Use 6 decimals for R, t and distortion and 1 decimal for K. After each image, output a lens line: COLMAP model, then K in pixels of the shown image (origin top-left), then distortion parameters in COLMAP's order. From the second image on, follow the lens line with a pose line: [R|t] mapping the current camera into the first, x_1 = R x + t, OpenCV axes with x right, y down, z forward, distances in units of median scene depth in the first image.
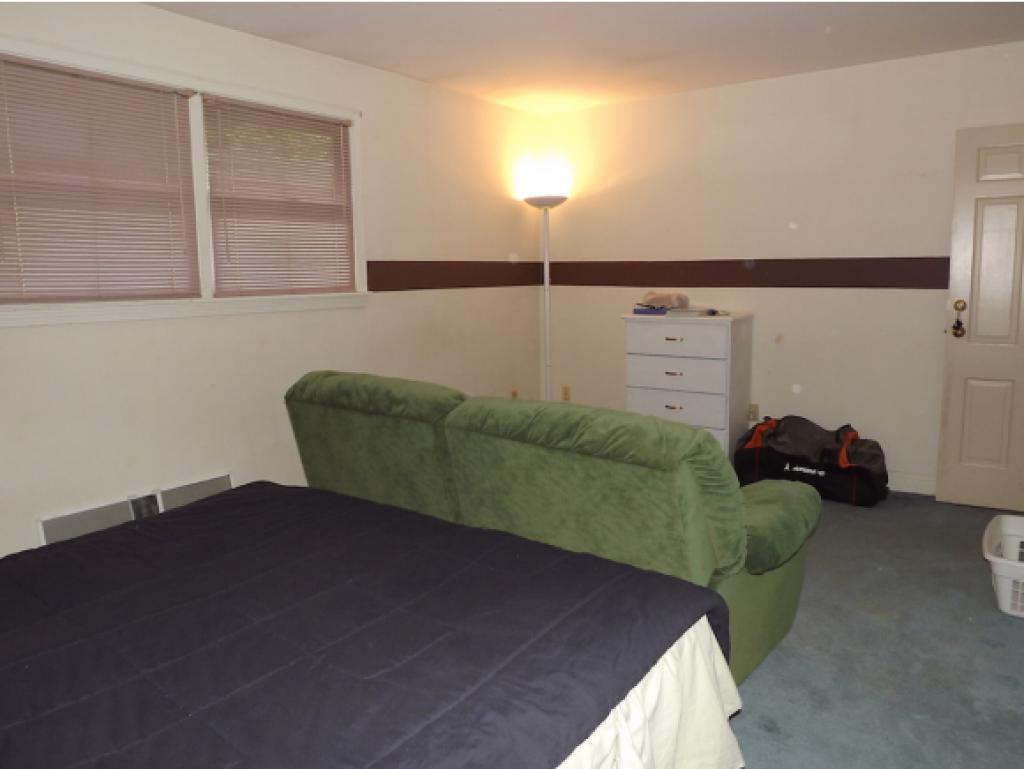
lens RADIAL K [[744.2, 0, 513.0], [0, 744.2, 402.3], [0, 0, 1]] dist [-0.051740, 0.002070]
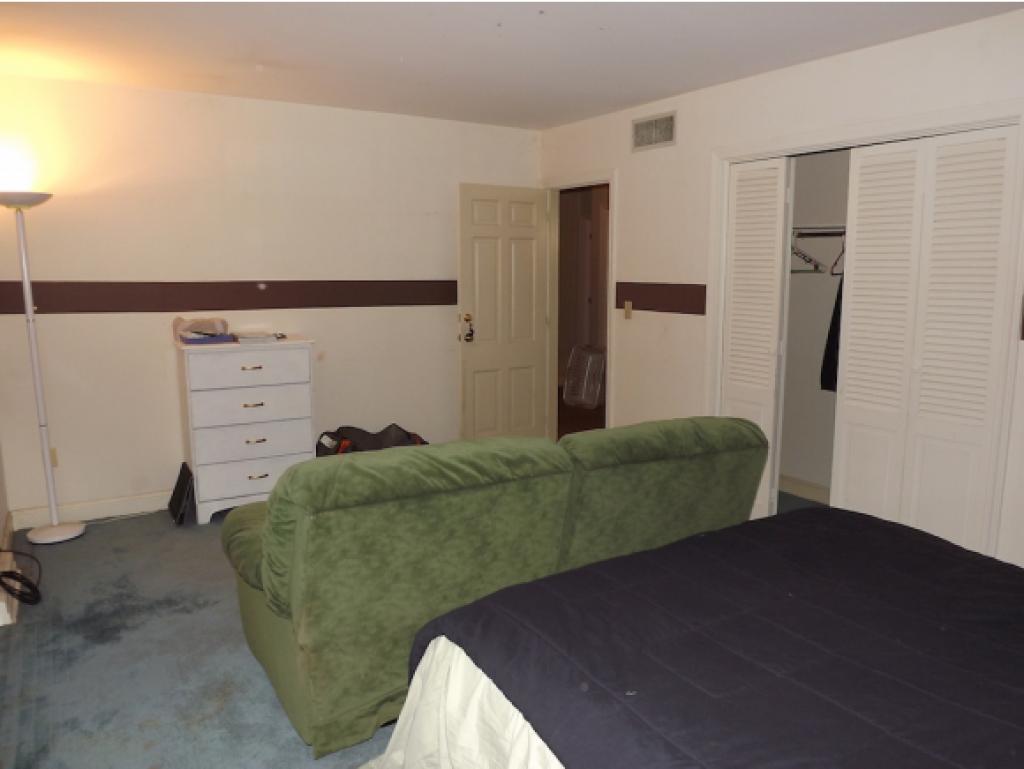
lens RADIAL K [[714.7, 0, 512.0], [0, 714.7, 384.5], [0, 0, 1]] dist [-0.054731, -0.000801]
pose [[0.325163, -0.121009, 0.937884, -0.477061], [0.151807, 0.985596, 0.074534, -0.077912], [-0.933393, 0.118142, 0.338850, 0.390628]]
